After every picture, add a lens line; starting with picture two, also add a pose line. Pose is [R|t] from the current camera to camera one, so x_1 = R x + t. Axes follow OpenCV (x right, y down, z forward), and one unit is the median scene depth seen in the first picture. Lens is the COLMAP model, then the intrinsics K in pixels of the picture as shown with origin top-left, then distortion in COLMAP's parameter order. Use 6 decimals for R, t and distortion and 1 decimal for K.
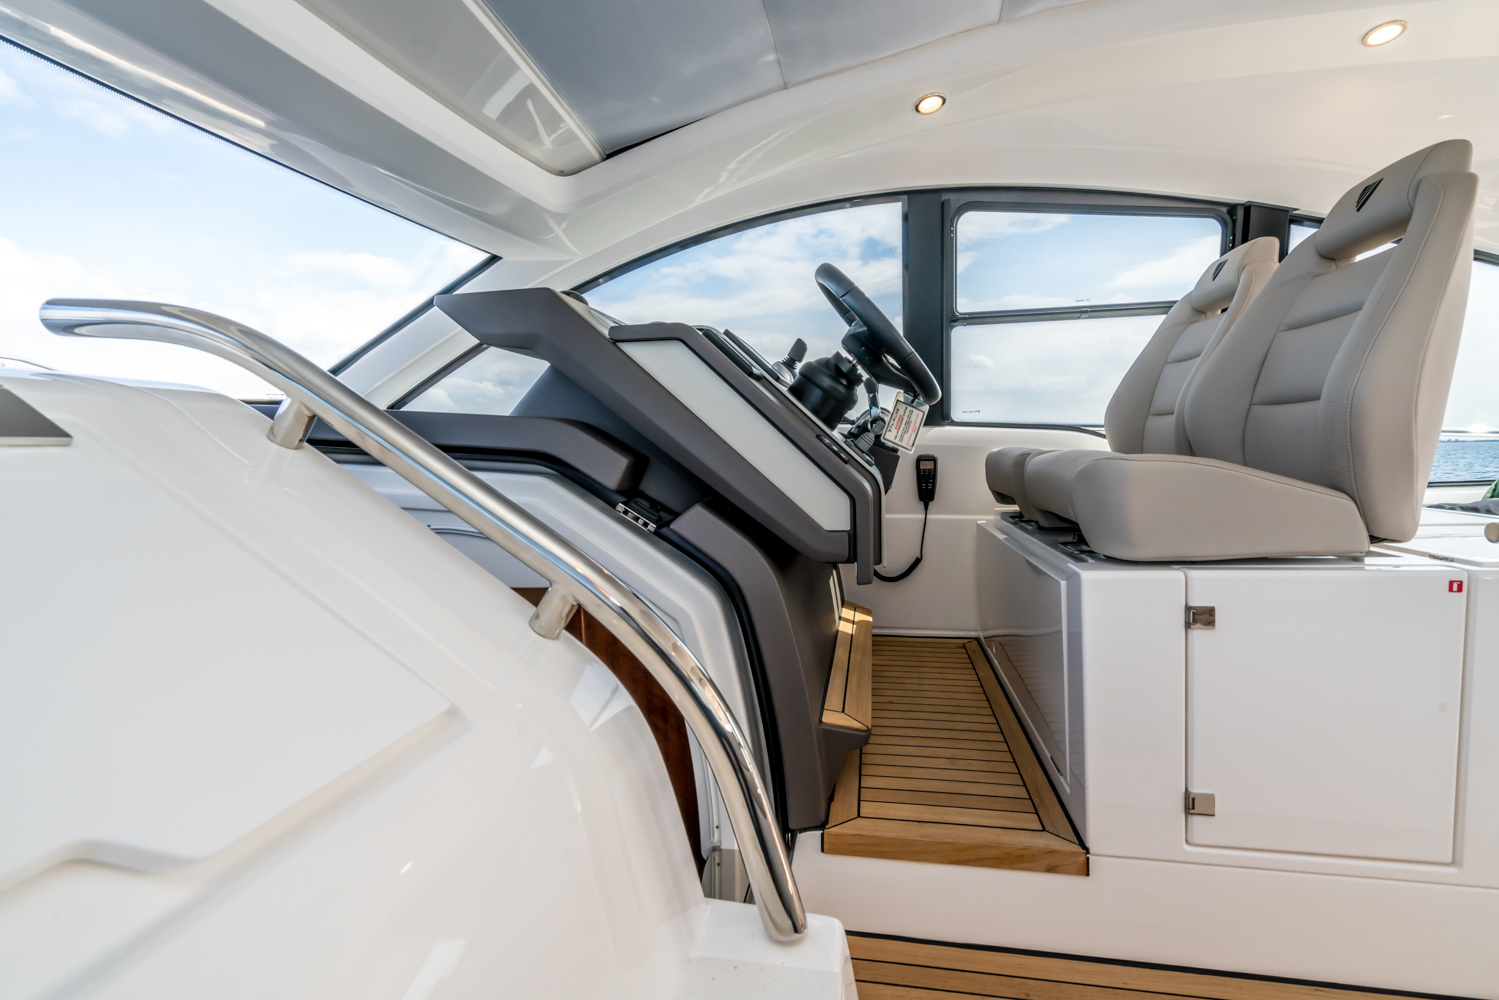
lens RADIAL K [[740.8, 0, 719.8], [0, 740.8, 501.5], [0, 0, 1]] dist [0.000370, 0.001060]
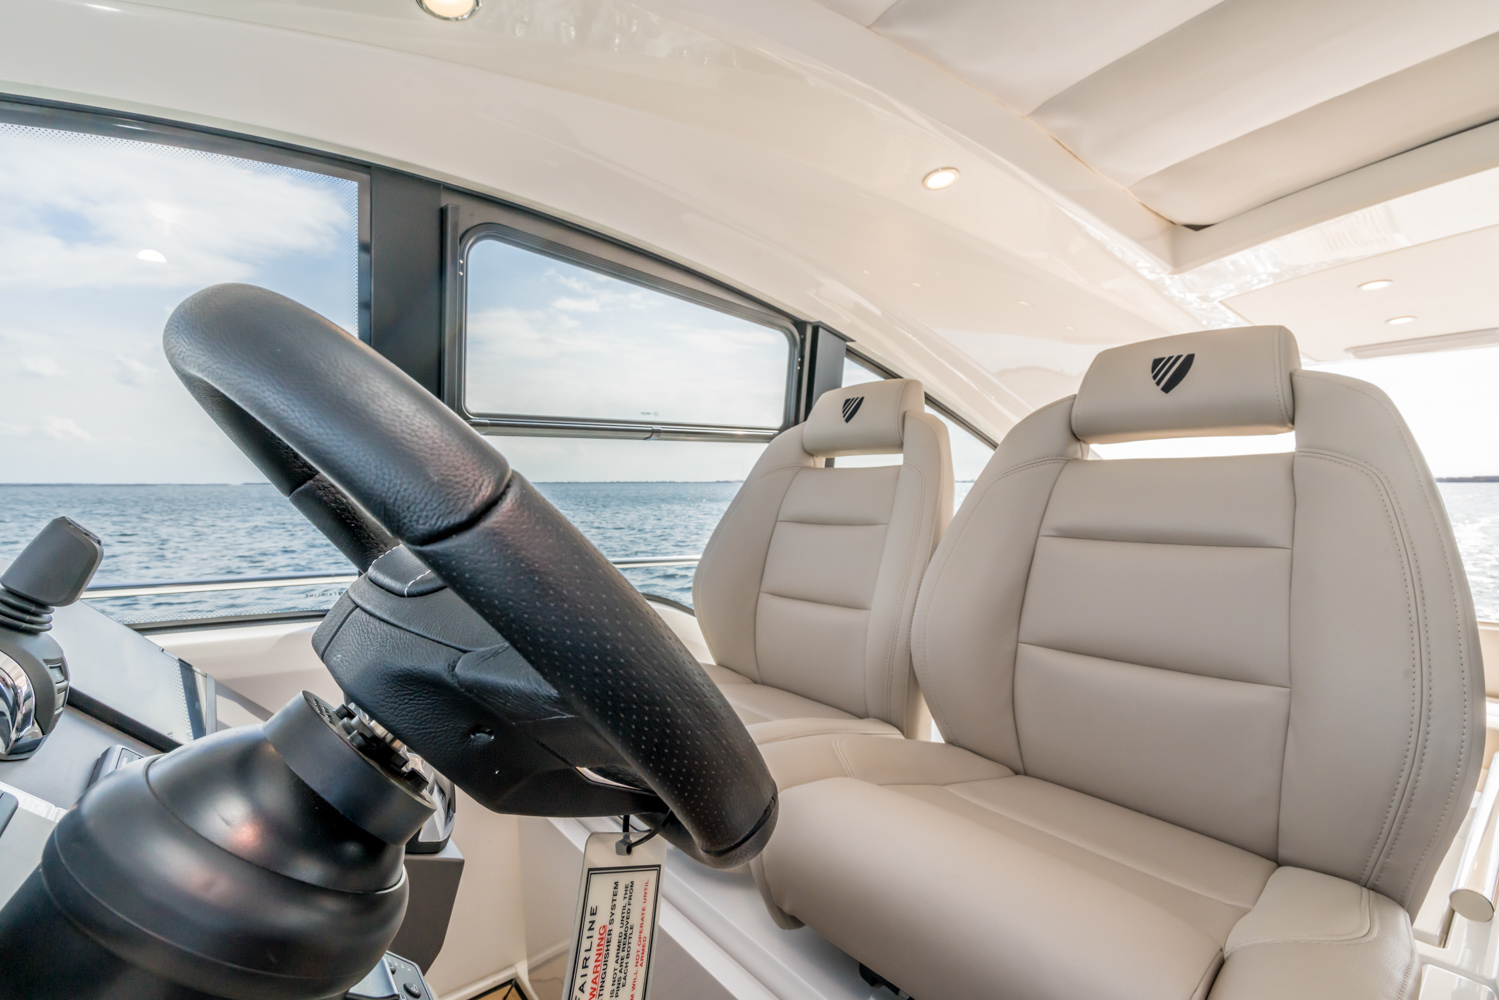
lens RADIAL K [[696.8, 0, 763.3], [0, 696.8, 495.6], [0, 0, 1]] dist [-0.000901, 0.000205]
pose [[0.636006, -0.001263, 0.771683, 0.064327], [0.047008, 0.998205, -0.037110, -0.182471], [-0.770251, 0.059878, 0.634923, 0.561994]]
